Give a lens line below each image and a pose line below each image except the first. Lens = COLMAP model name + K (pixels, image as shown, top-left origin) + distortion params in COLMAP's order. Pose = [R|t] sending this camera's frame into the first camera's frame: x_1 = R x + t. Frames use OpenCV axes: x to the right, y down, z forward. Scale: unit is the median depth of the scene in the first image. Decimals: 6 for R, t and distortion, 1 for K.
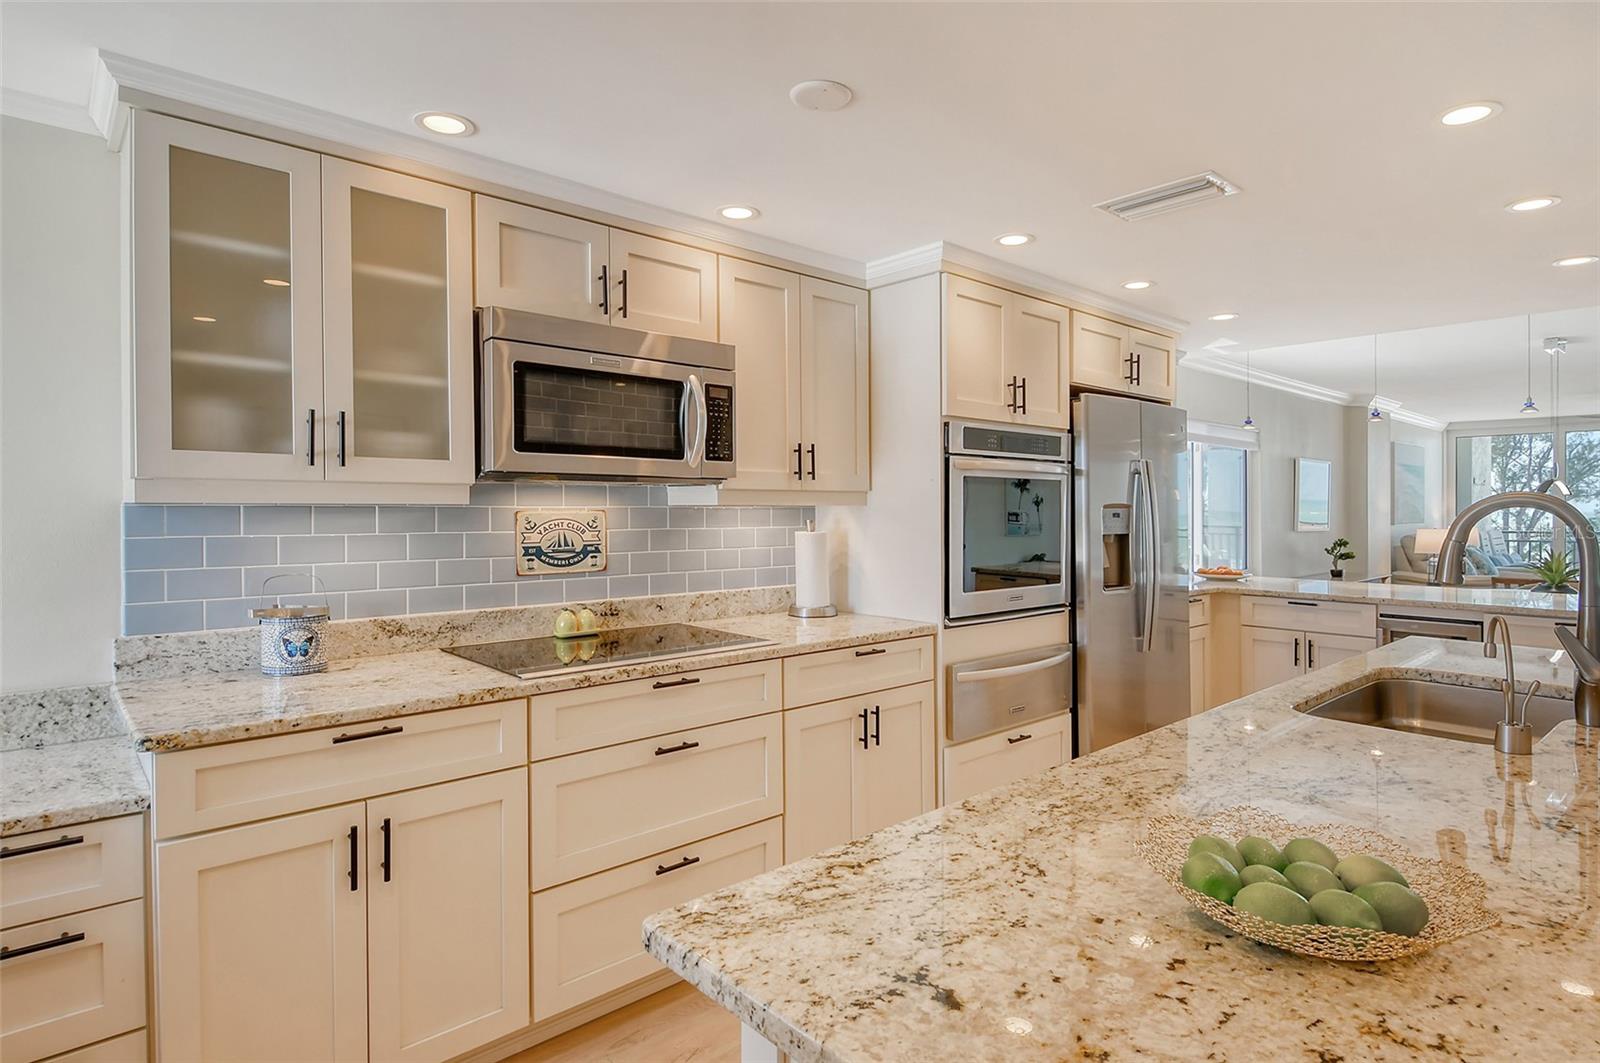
lens RADIAL K [[845.1, 0, 811.2], [0, 845.1, 501.5], [0, 0, 1]] dist [0.015603, -0.014424]
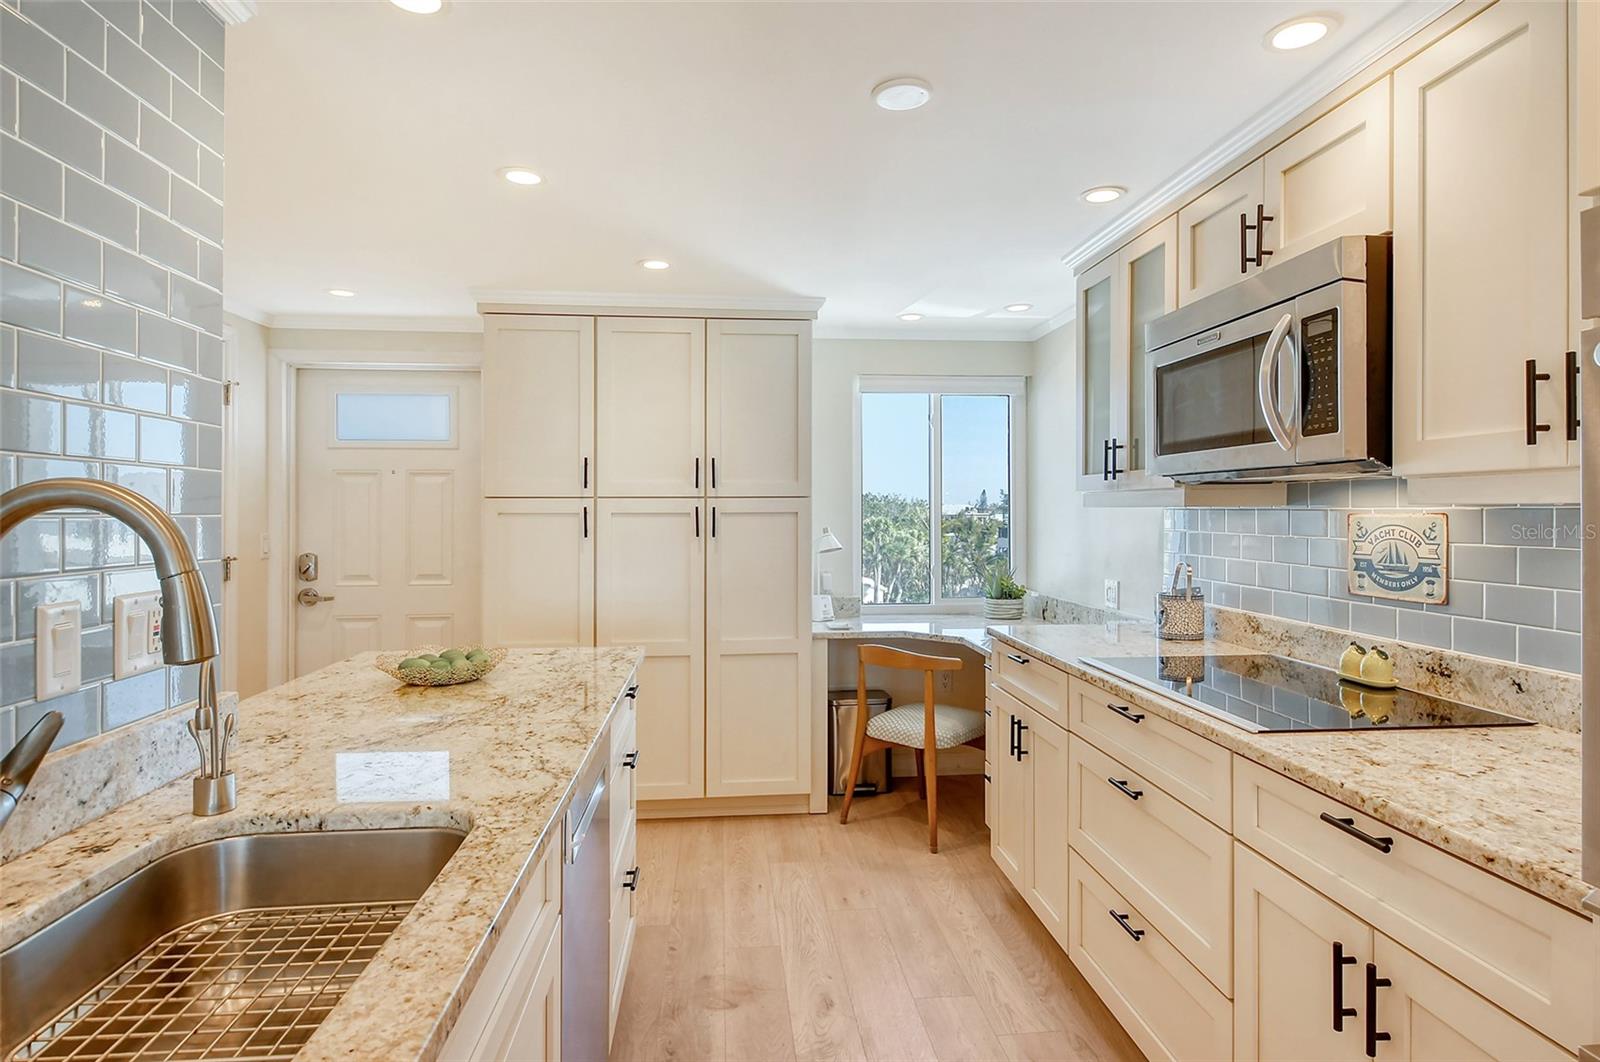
lens RADIAL K [[890.2, 0, 825.4], [0, 890.2, 528.1], [0, 0, 1]] dist [0.019651, -0.010631]
pose [[-0.574971, 0.018491, -0.817965, 0.627736], [0.011992, 0.999828, 0.014173, 0.006543], [0.818086, -0.001660, -0.575094, 1.057804]]
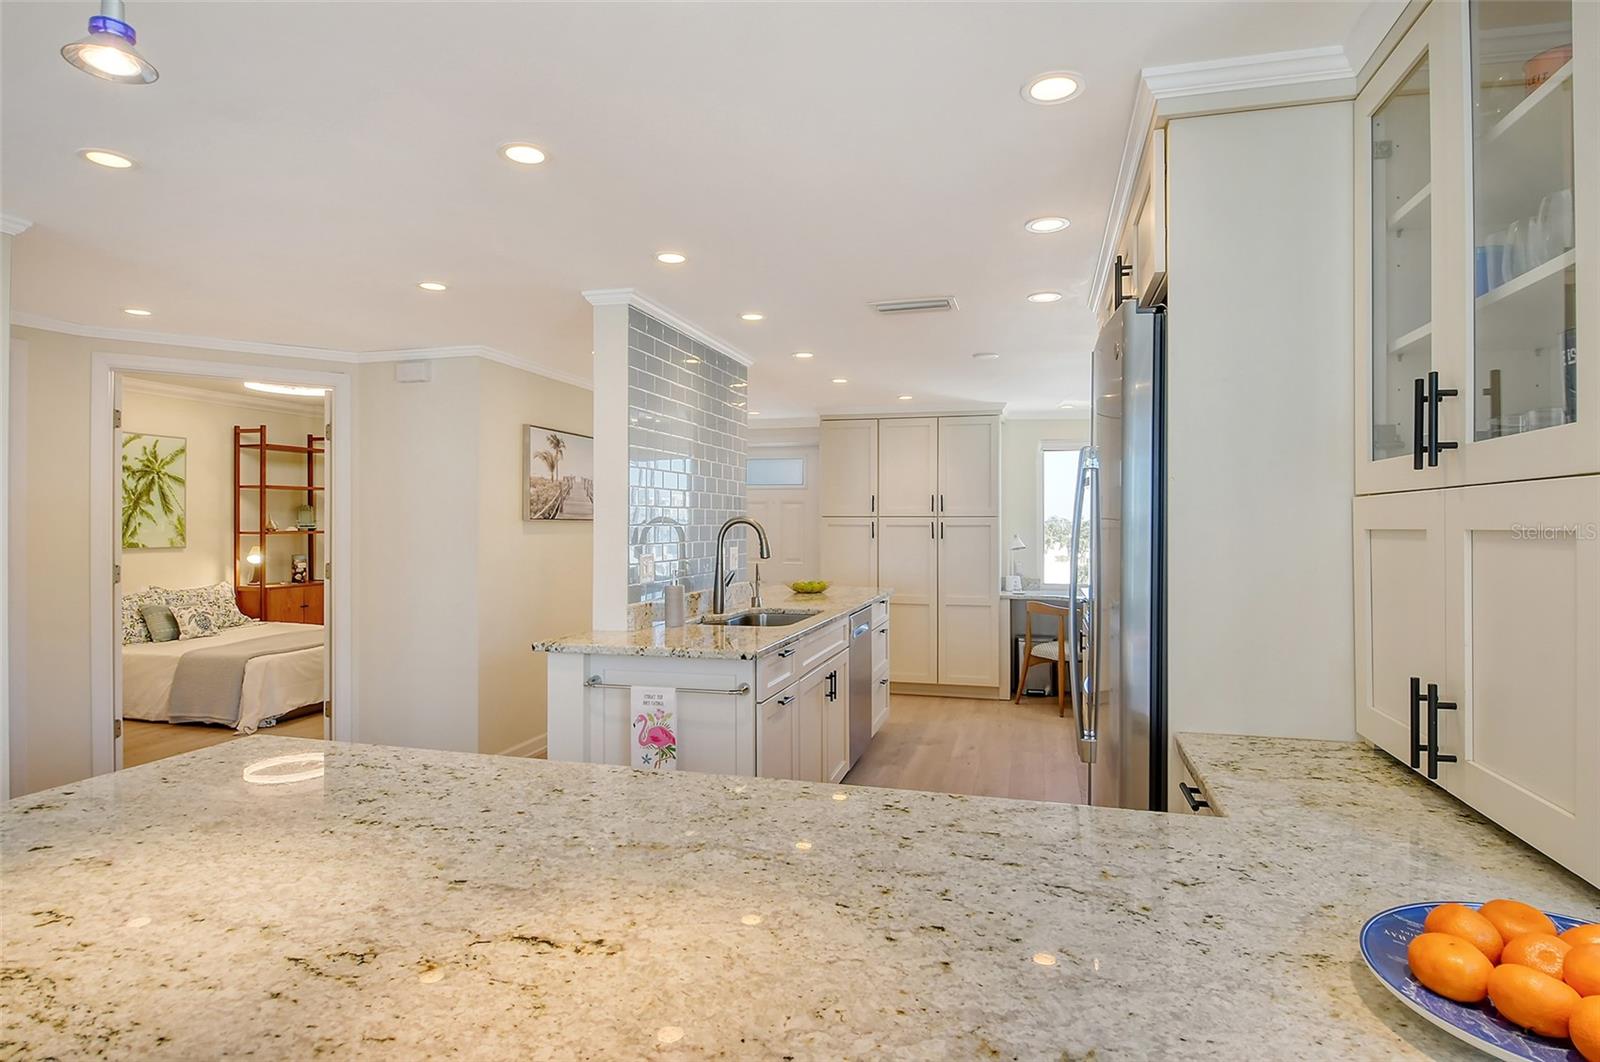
lens RADIAL K [[845.1, 0, 789.0], [0, 845.1, 498.6], [0, 0, 1]] dist [0.015603, -0.014424]
pose [[-0.847247, -0.013542, -0.531026, 1.232165], [0.007921, 0.999242, -0.038120, 0.012890], [0.531140, -0.036504, -0.846497, 1.924682]]
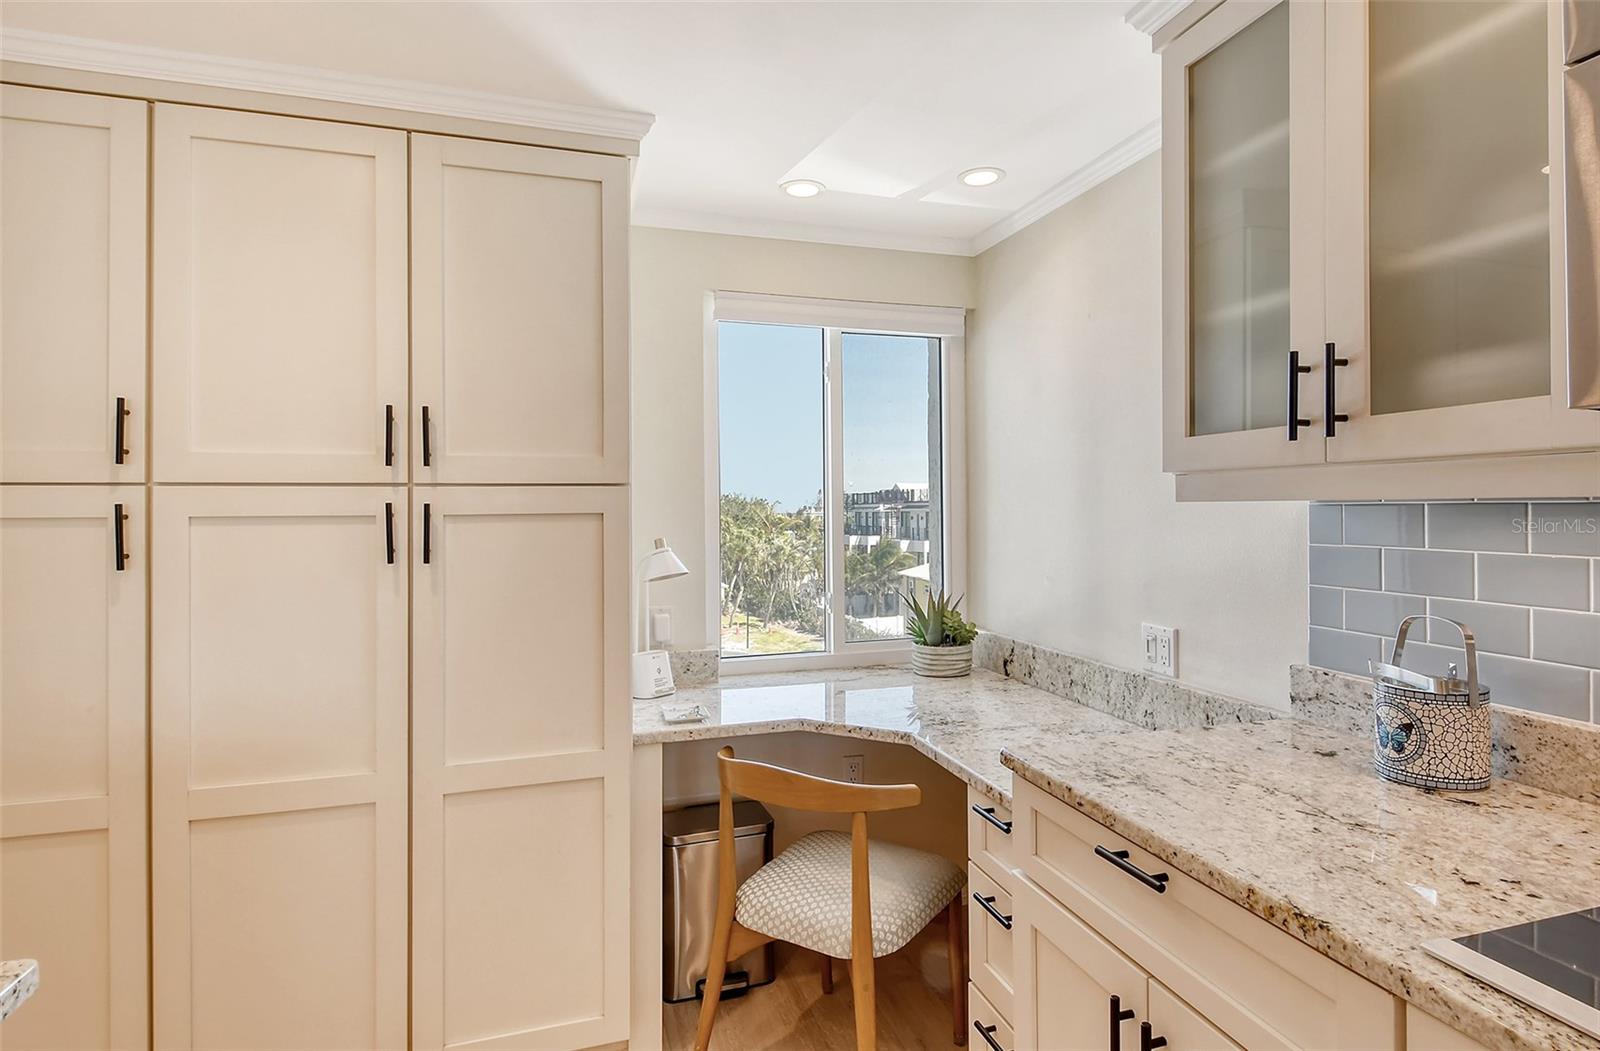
lens RADIAL K [[845.7, 0, 889.7], [0, 845.7, 515.7], [0, 0, 1]] dist [0.026788, -0.007612]
pose [[-0.345486, 0.011413, -0.938354, 0.075770], [0.016644, 0.999843, 0.006033, 0.002594], [0.938276, -0.013533, -0.345622, 0.677733]]
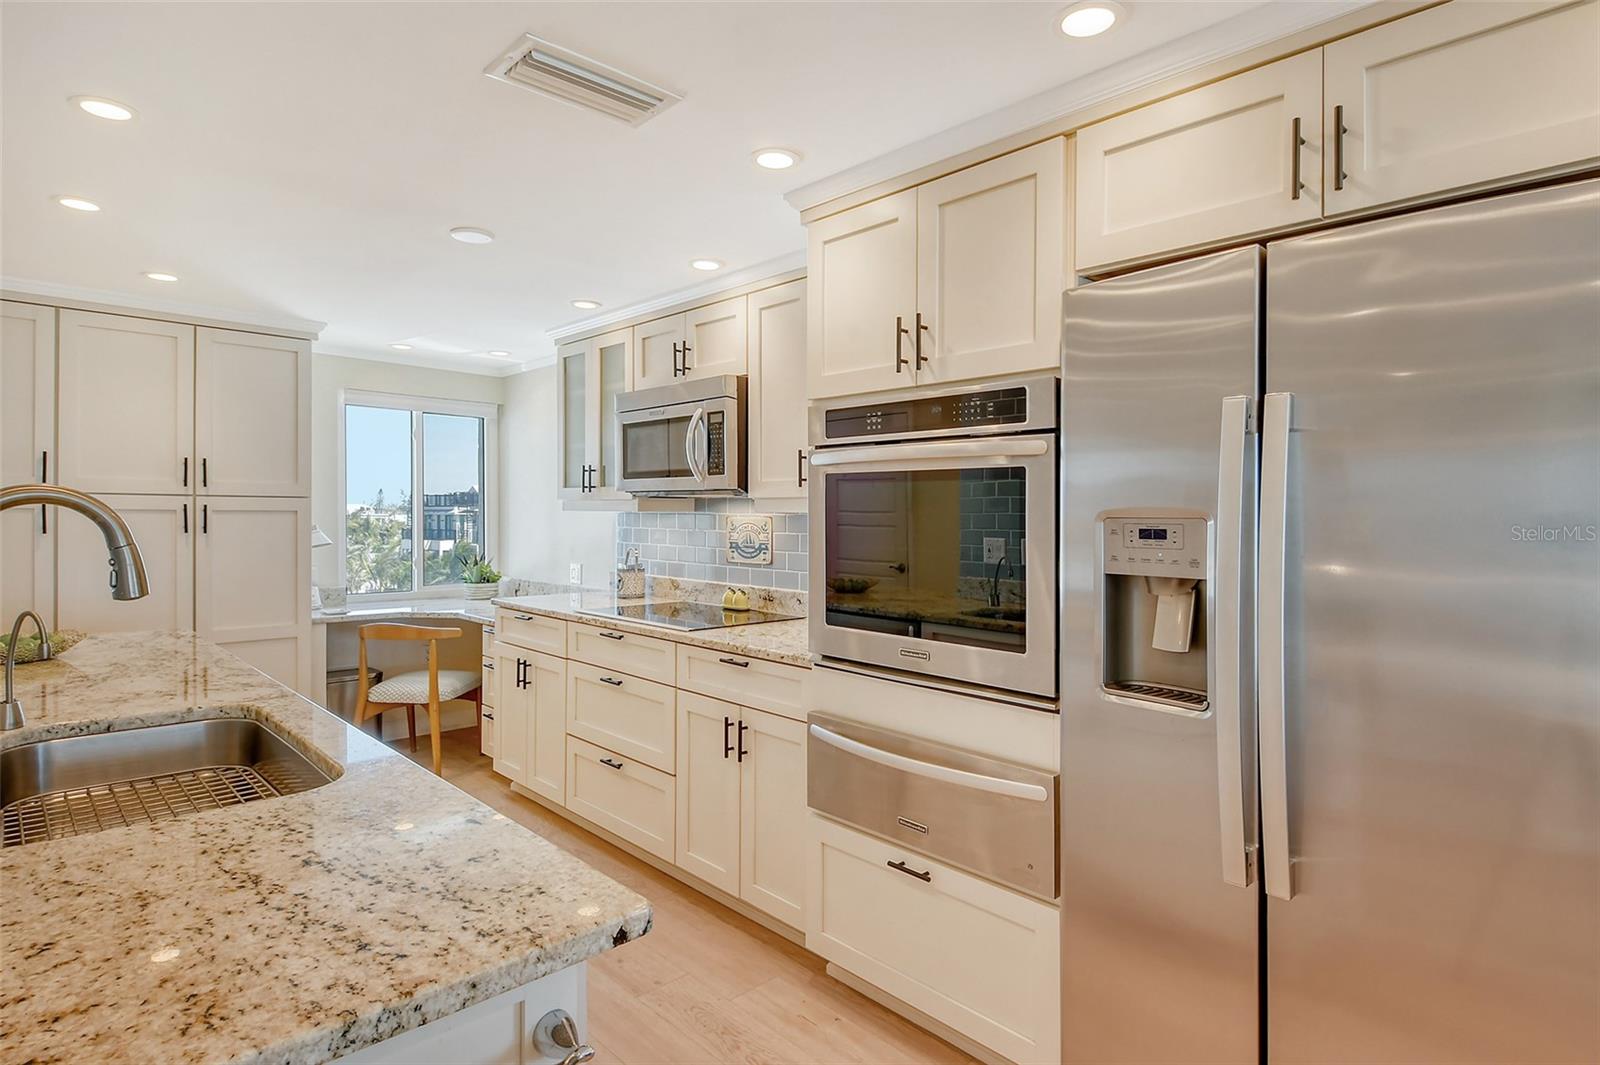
lens RADIAL K [[845.1, 0, 834.3], [0, 845.1, 531.0], [0, 0, 1]] dist [0.015603, -0.014424]
pose [[0.056627, 0.020007, -0.998195, 1.065226], [0.000143, 0.999799, 0.020047, 0.006333], [0.998395, -0.001278, 0.056613, 1.074993]]
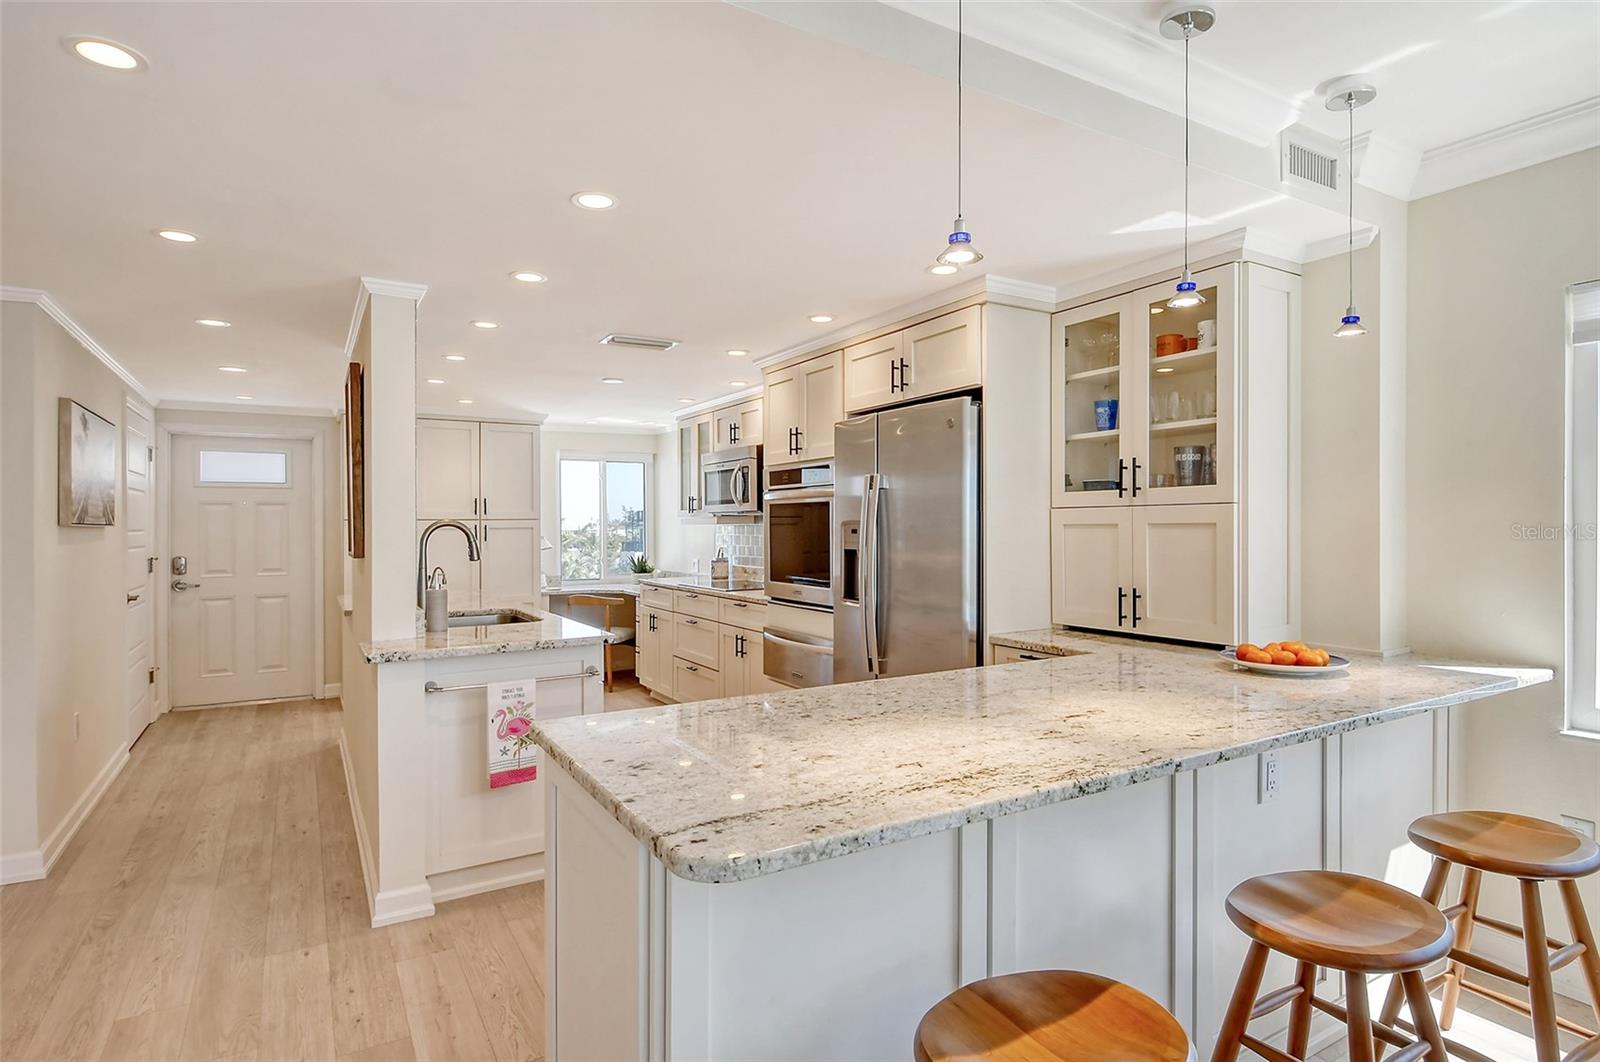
lens RADIAL K [[845.1, 0, 818.2], [0, 845.1, 506.3], [0, 0, 1]] dist [0.015603, -0.014424]
pose [[-0.187595, -0.018391, -0.982074, 1.845716], [0.018010, 0.999592, -0.022160, 0.009127], [0.982081, -0.021845, -0.187188, 1.526980]]
